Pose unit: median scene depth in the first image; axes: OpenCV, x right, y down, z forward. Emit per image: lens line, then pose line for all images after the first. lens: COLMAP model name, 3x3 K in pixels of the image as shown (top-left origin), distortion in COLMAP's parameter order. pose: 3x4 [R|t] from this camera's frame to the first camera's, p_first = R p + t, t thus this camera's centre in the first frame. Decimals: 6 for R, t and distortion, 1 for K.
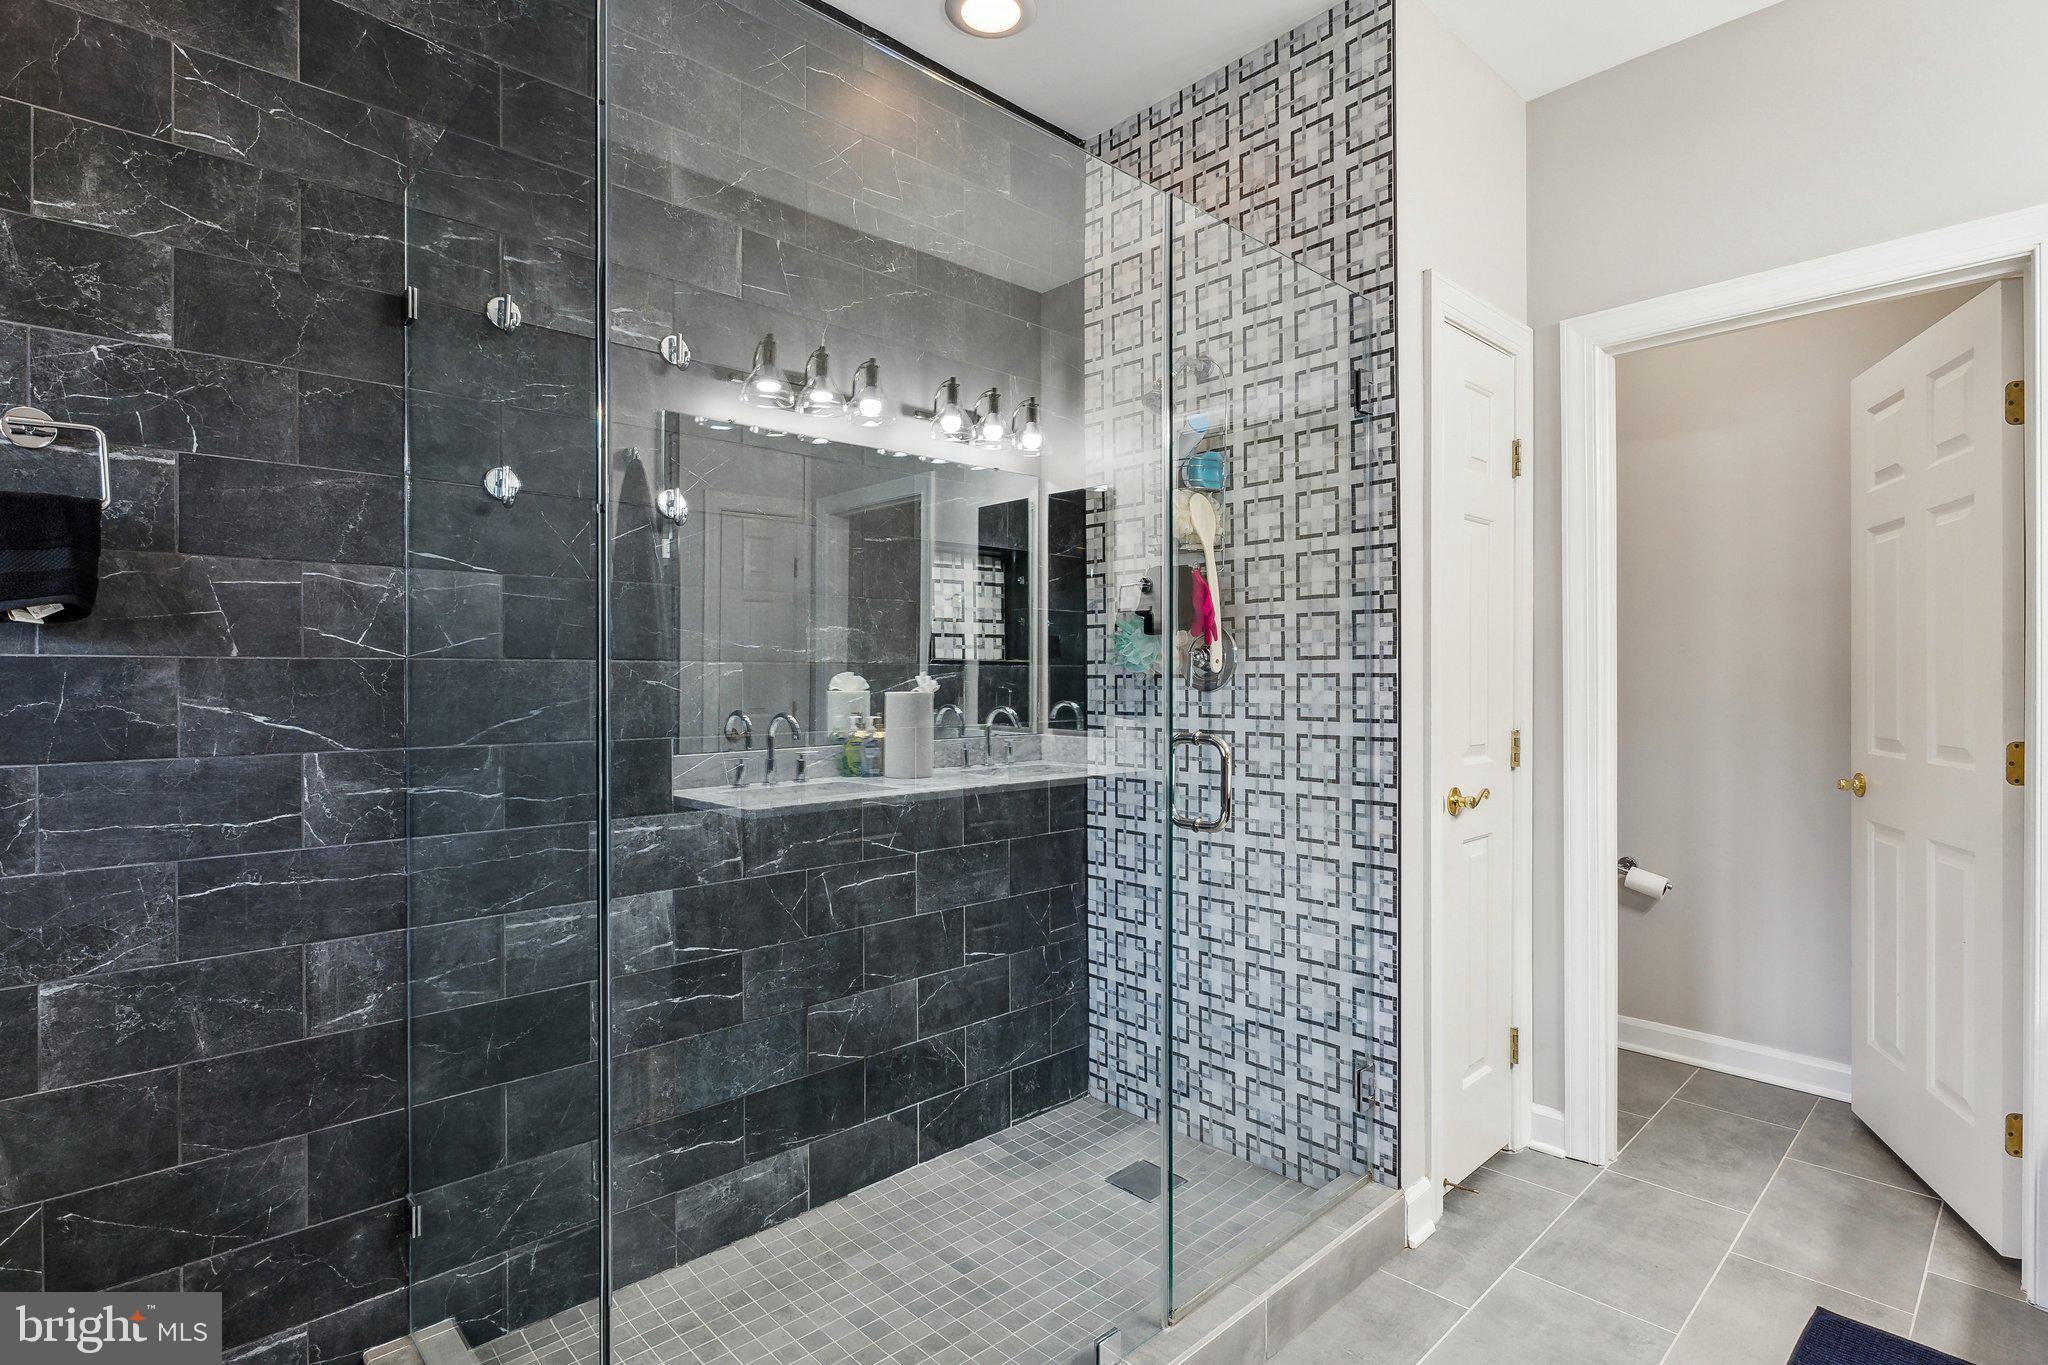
lens RADIAL K [[997.6, 0, 1011.7], [0, 997.6, 685.6], [0, 0, 1]] dist [-0.011051, -0.001285]
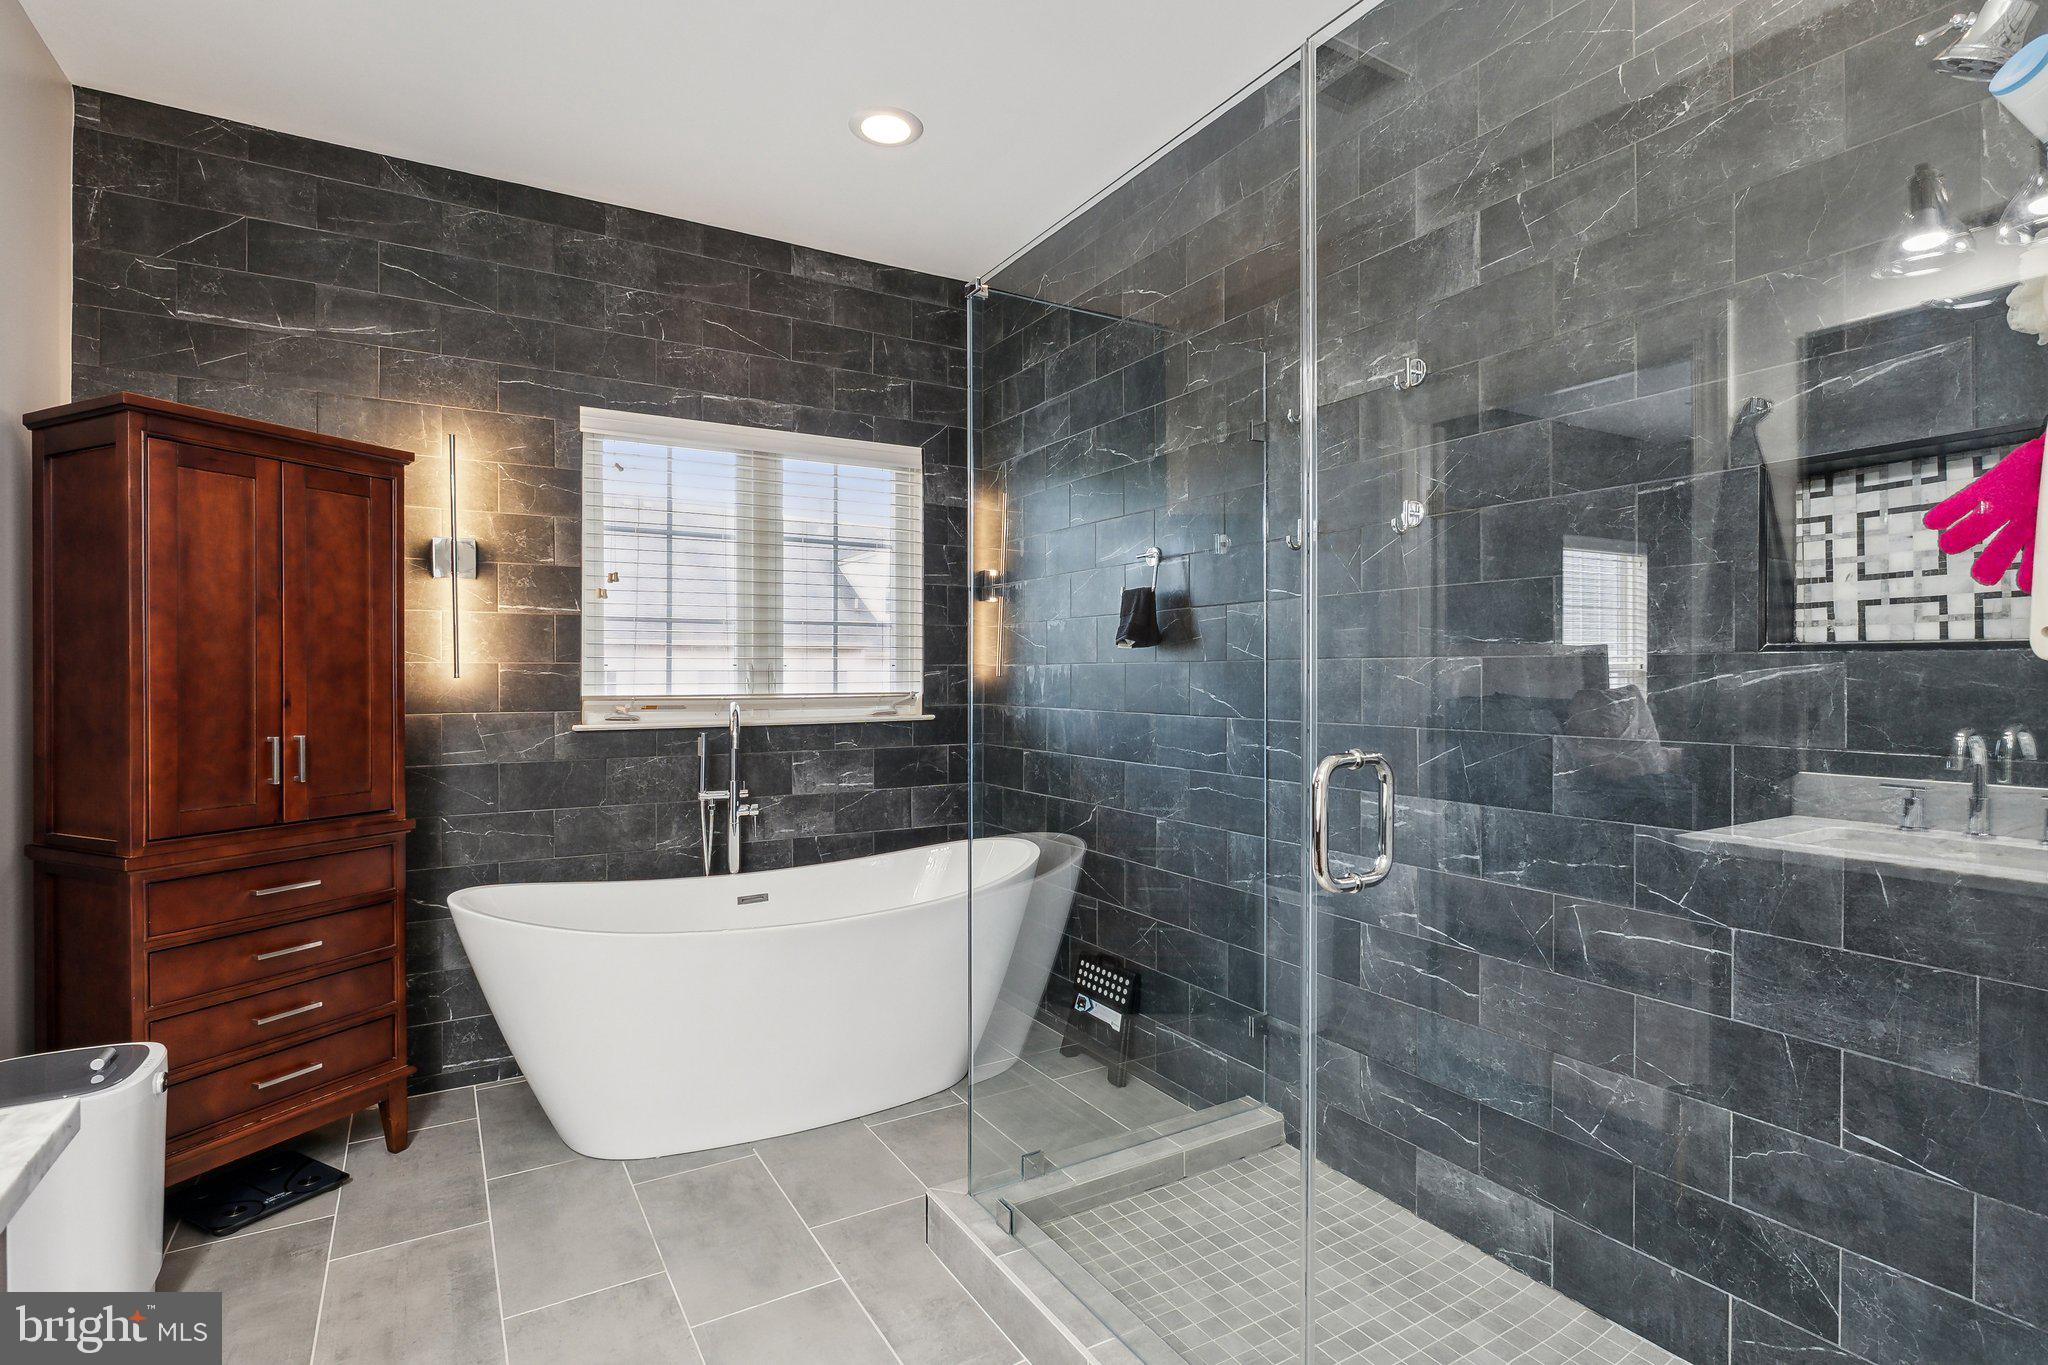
lens RADIAL K [[997.6, 0, 1024.6], [0, 997.6, 675.1], [0, 0, 1]] dist [-0.011051, -0.001285]
pose [[-0.213585, 0.003200, -0.976919, 0.742885], [-0.004436, 0.999981, 0.004245, -0.007592], [0.976914, 0.005241, -0.213567, 0.741088]]
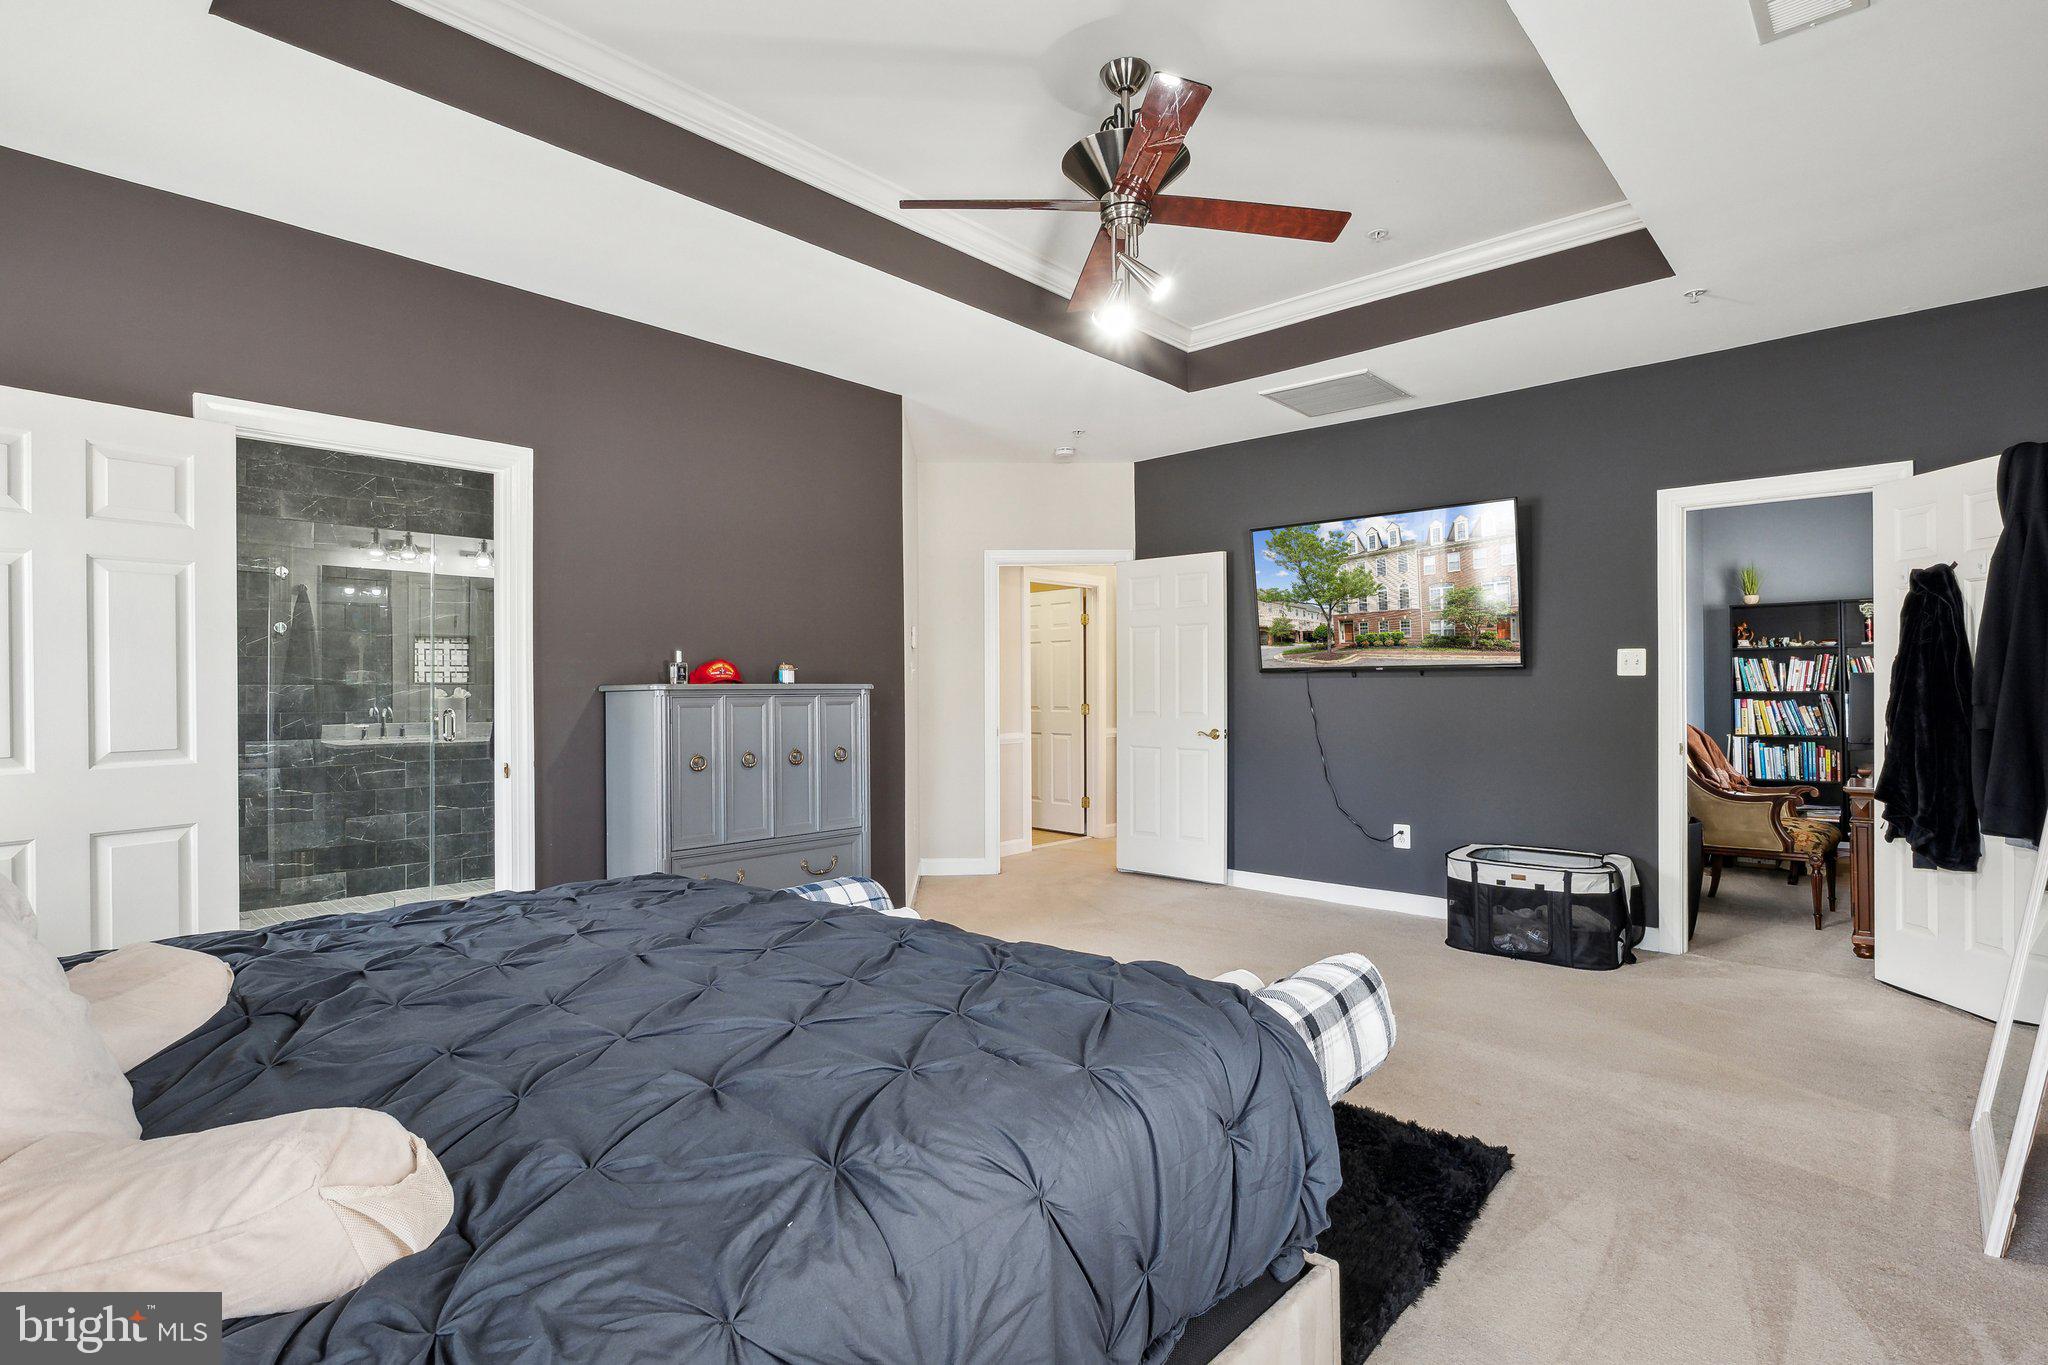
lens RADIAL K [[997.6, 0, 1012.0], [0, 997.6, 681.4], [0, 0, 1]] dist [-0.011051, -0.001285]
pose [[0.996356, 0.004117, 0.085195, 1.306445], [-0.003583, 0.999973, -0.006420, -0.021689], [-0.085219, 0.006091, 0.996344, -1.724798]]
